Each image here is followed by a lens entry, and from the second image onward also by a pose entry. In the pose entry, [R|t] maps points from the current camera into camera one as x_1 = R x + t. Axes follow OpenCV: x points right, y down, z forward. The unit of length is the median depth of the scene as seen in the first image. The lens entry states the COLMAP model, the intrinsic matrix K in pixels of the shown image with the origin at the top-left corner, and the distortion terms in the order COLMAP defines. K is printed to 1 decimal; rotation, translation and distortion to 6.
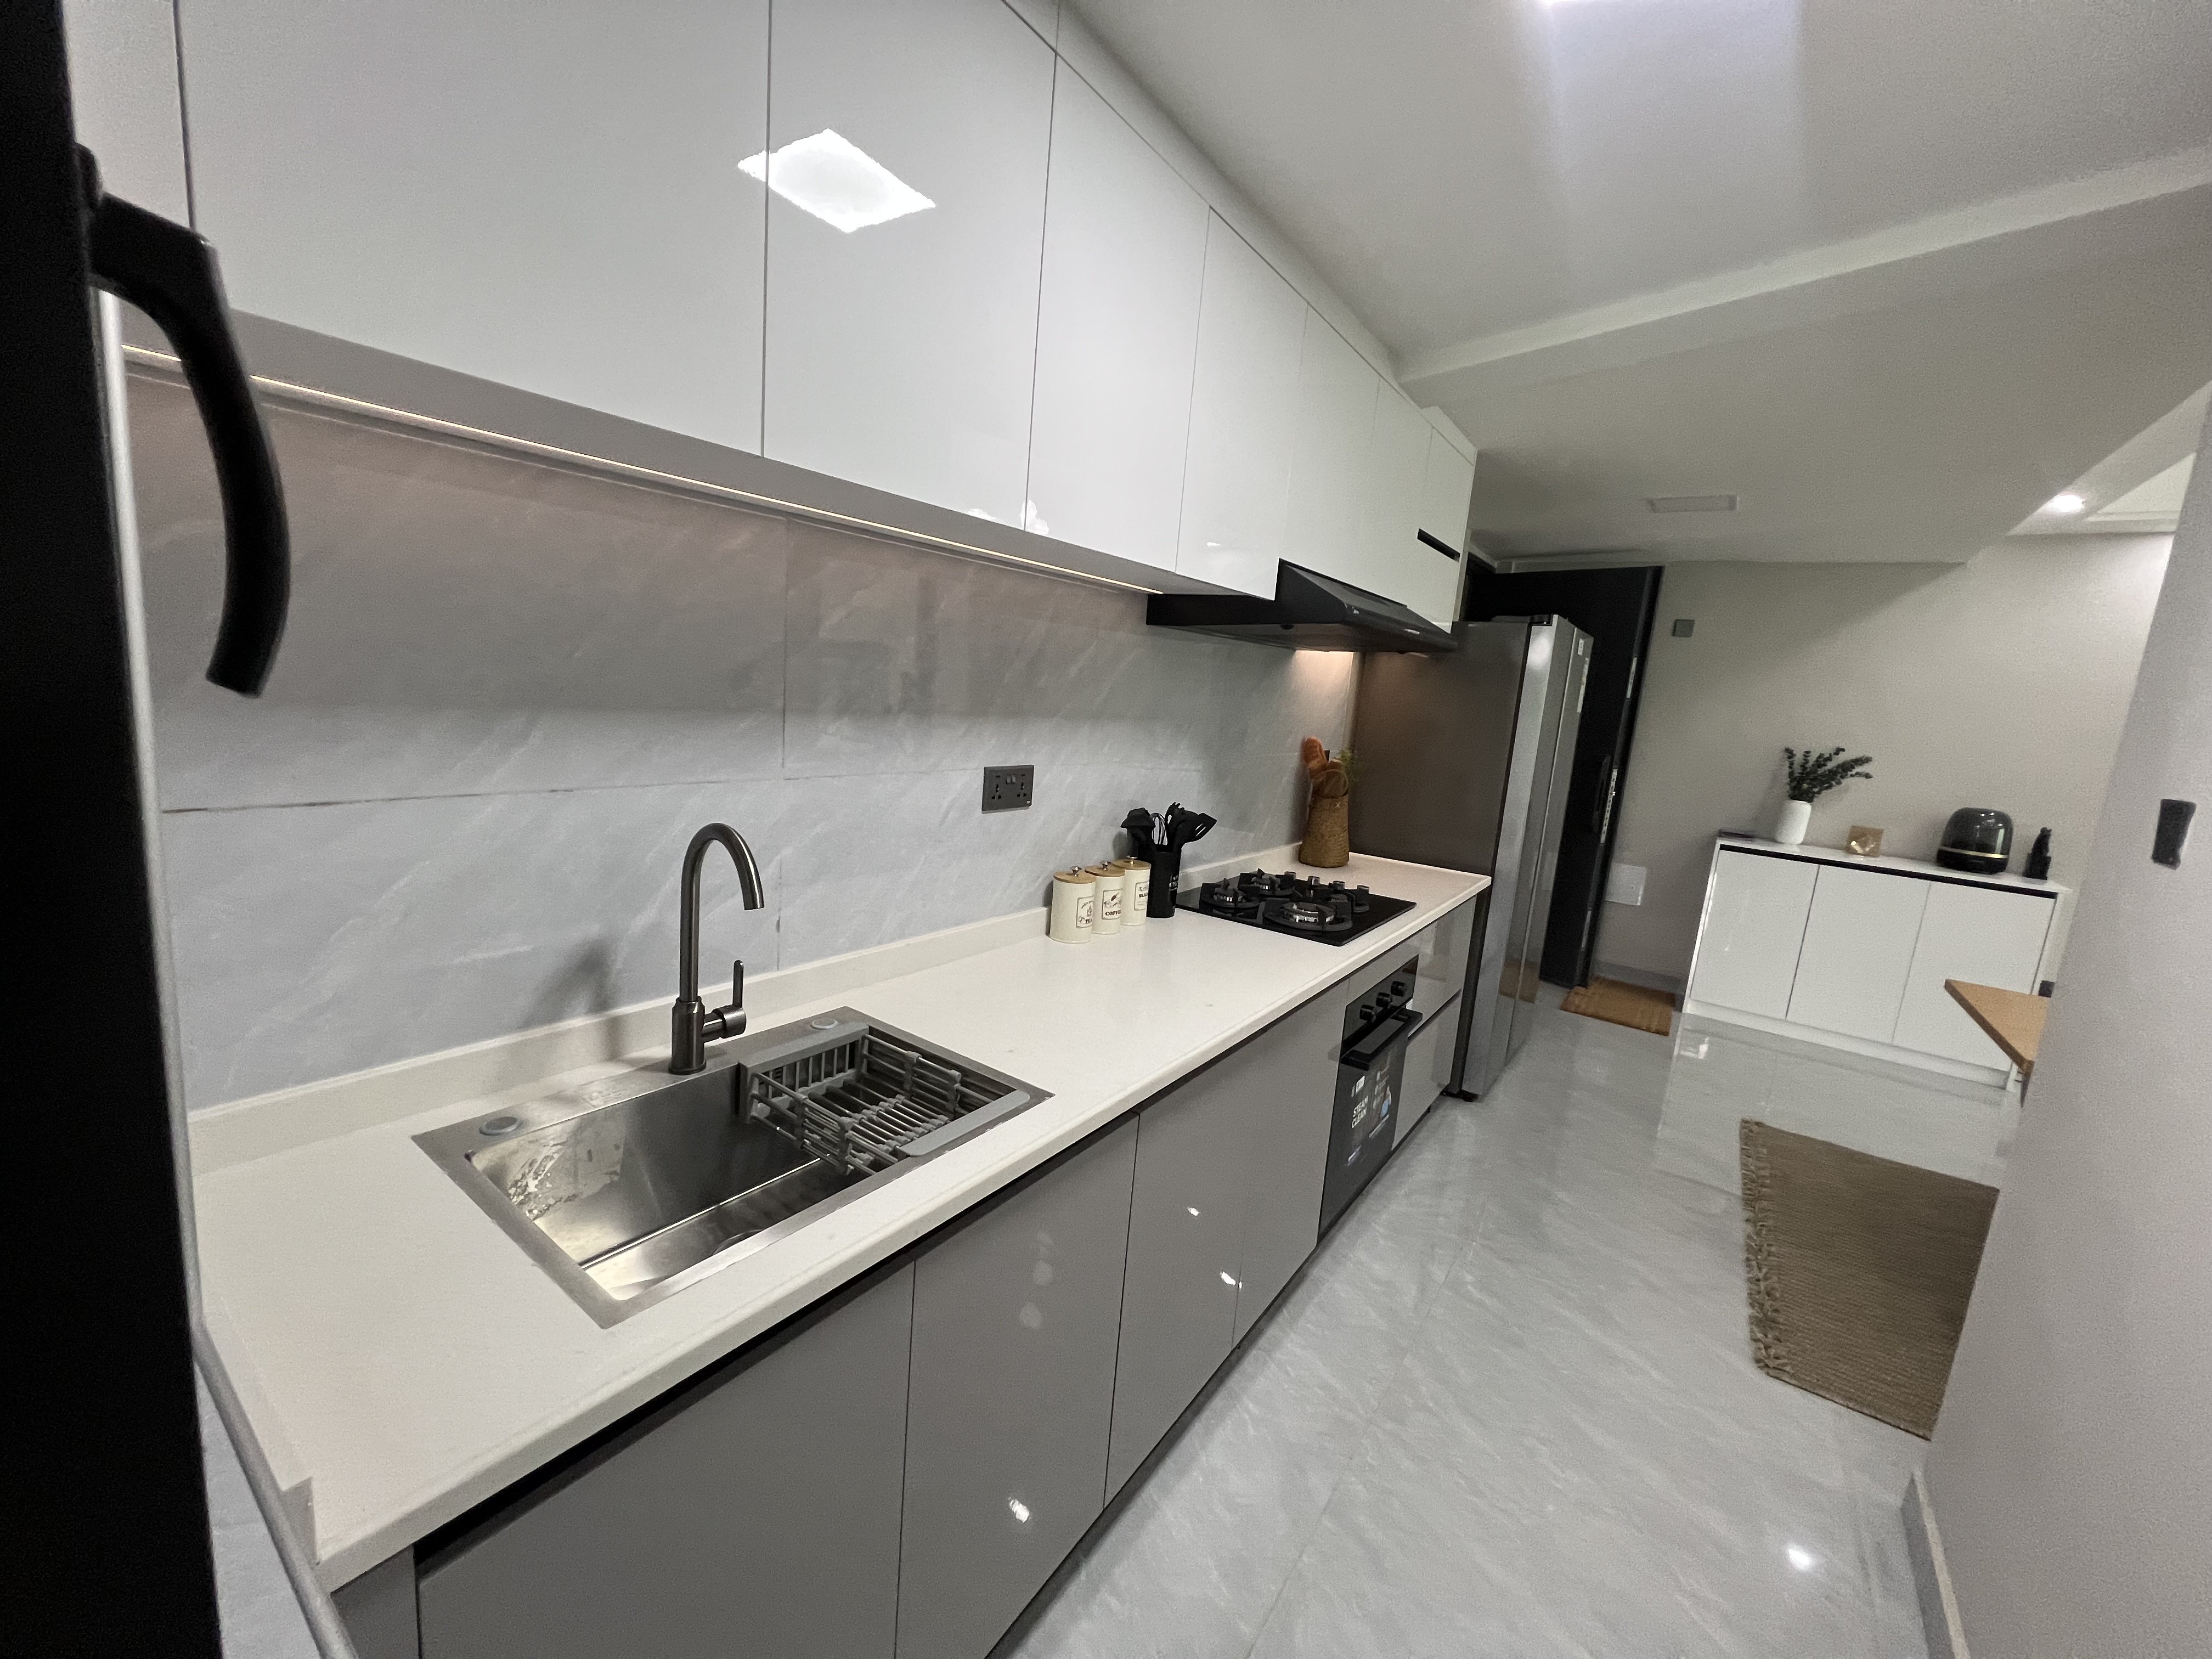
lens RADIAL K [[877.1, 0, 1099.8], [0, 877.1, 827.2], [0, 0, 1]] dist [-0.001416, 0.000618]
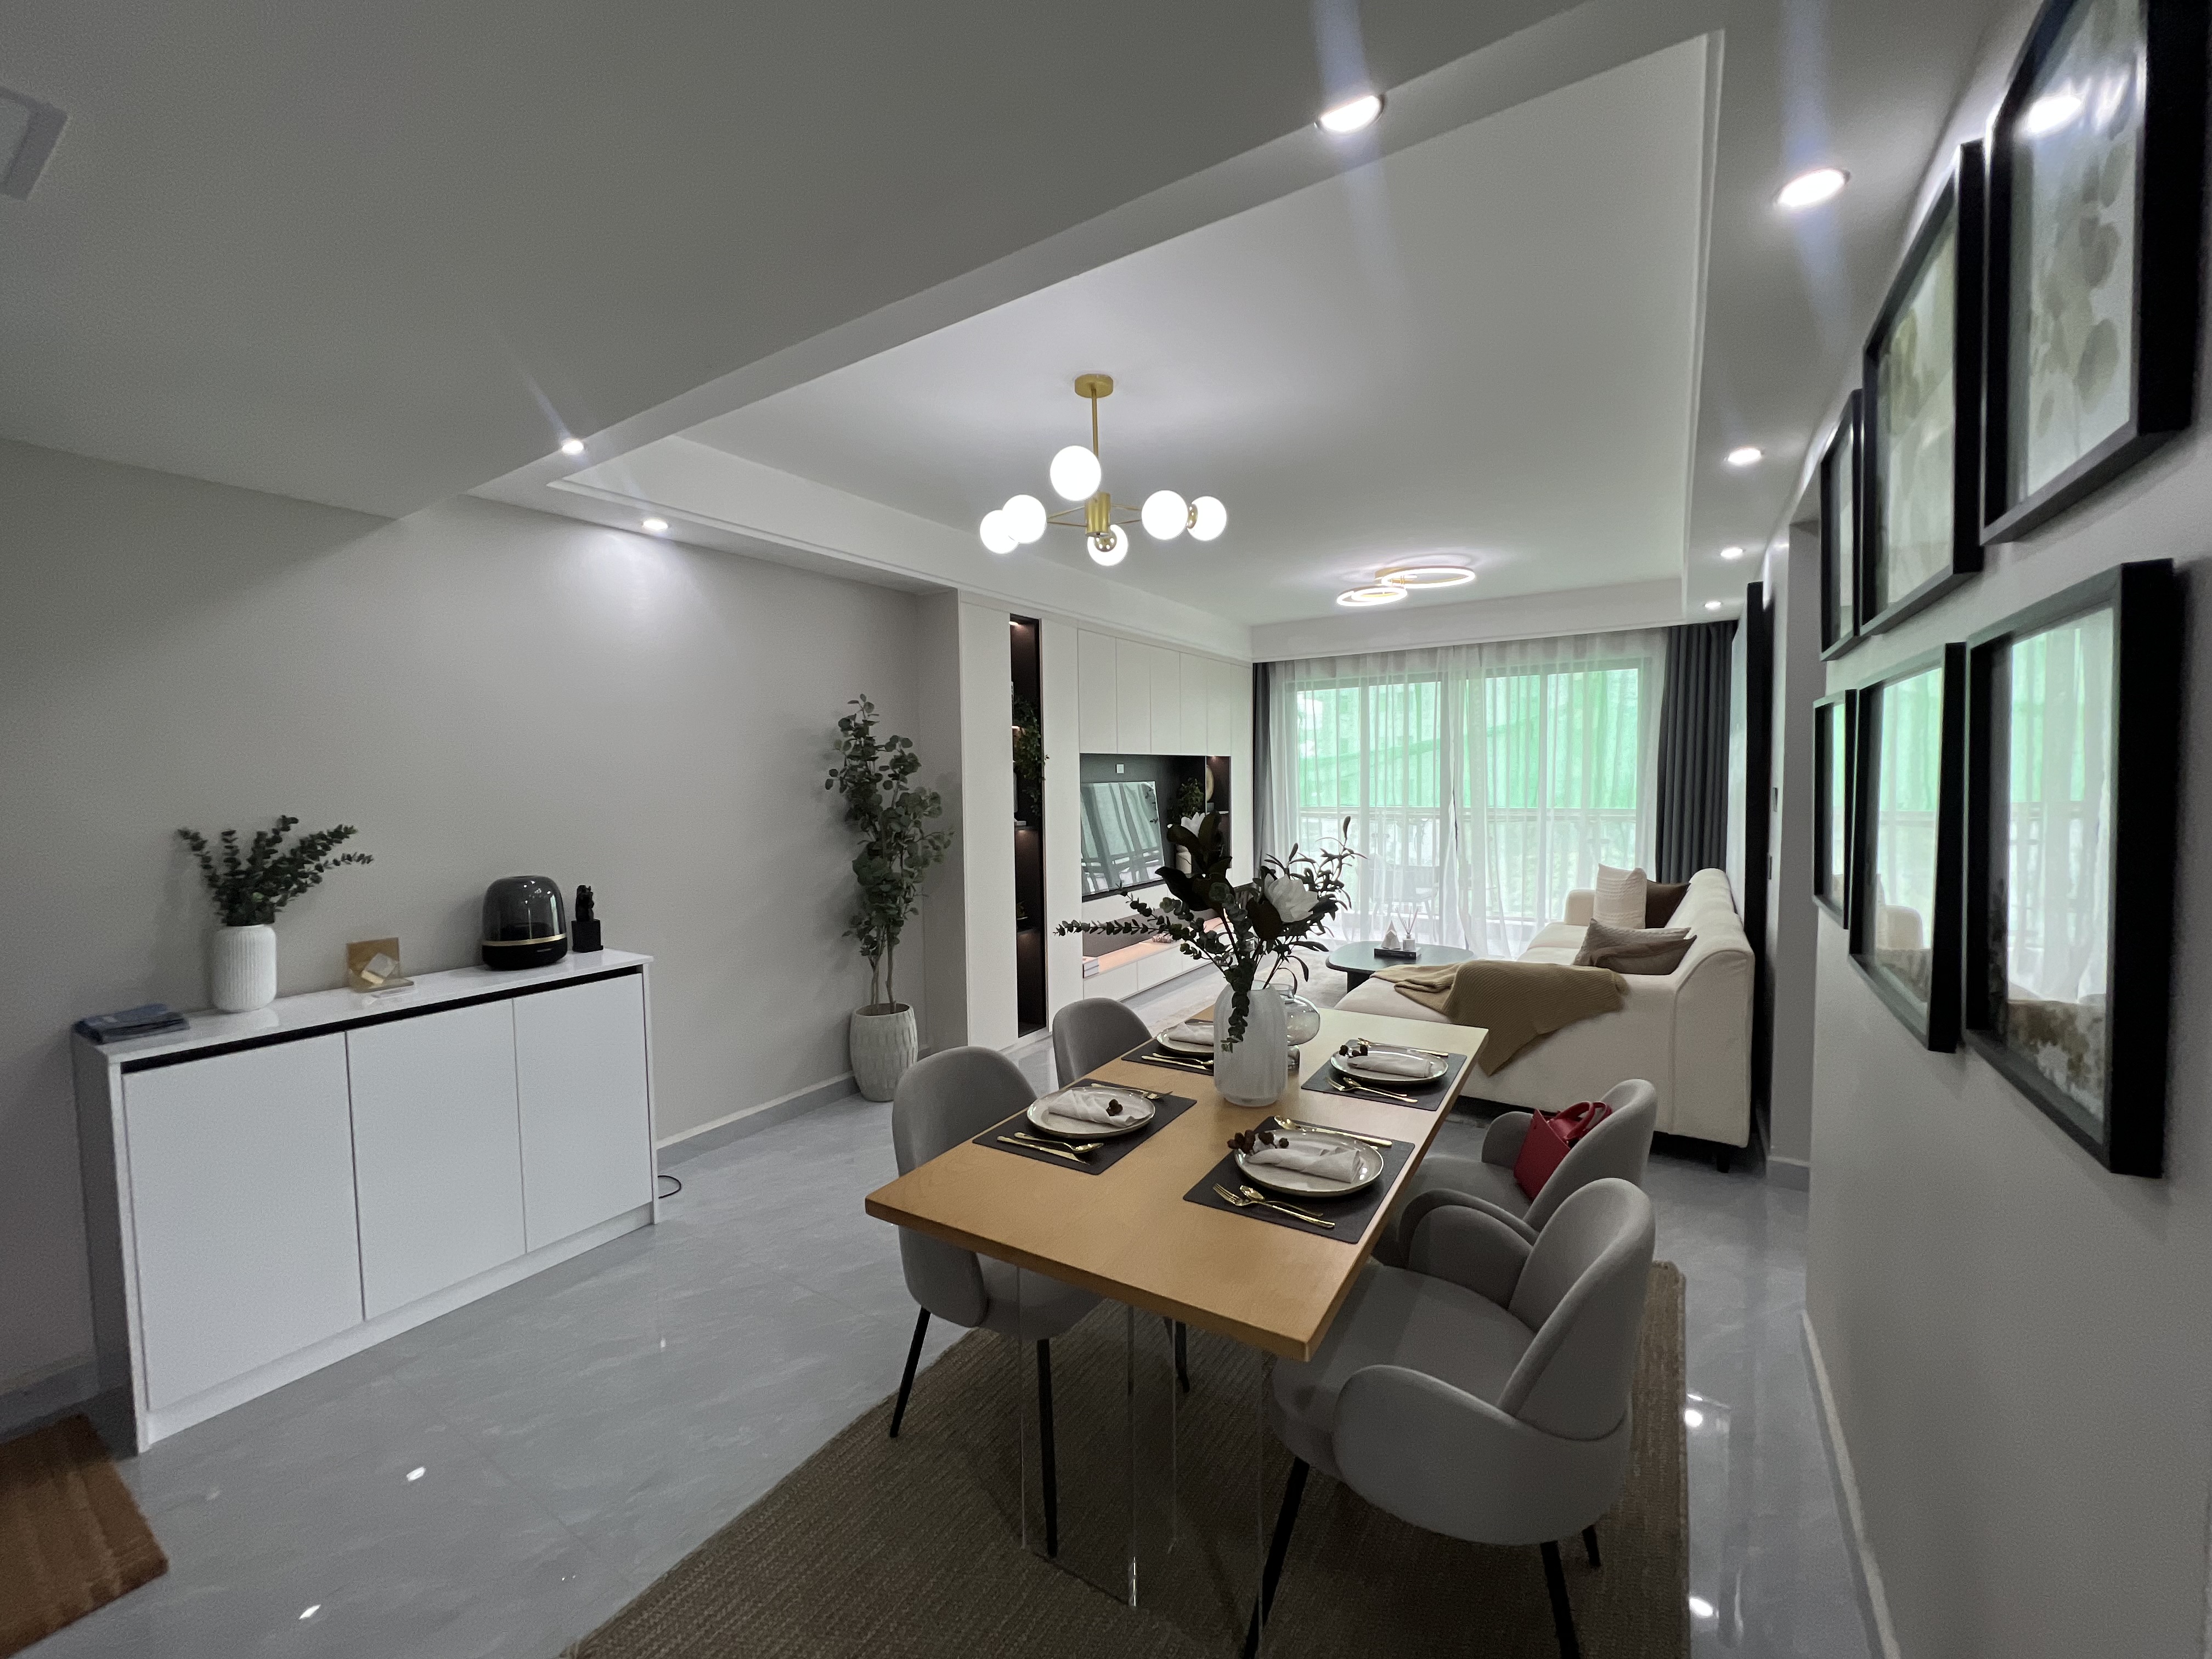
lens RADIAL K [[877.1, 0, 1099.8], [0, 877.1, 827.2], [0, 0, 1]] dist [-0.001416, 0.000618]
pose [[-0.054304, -0.134867, 0.989375, 0.263941], [0.171887, 0.974783, 0.142312, -0.077052], [-0.983619, 0.177789, -0.029752, 0.517153]]
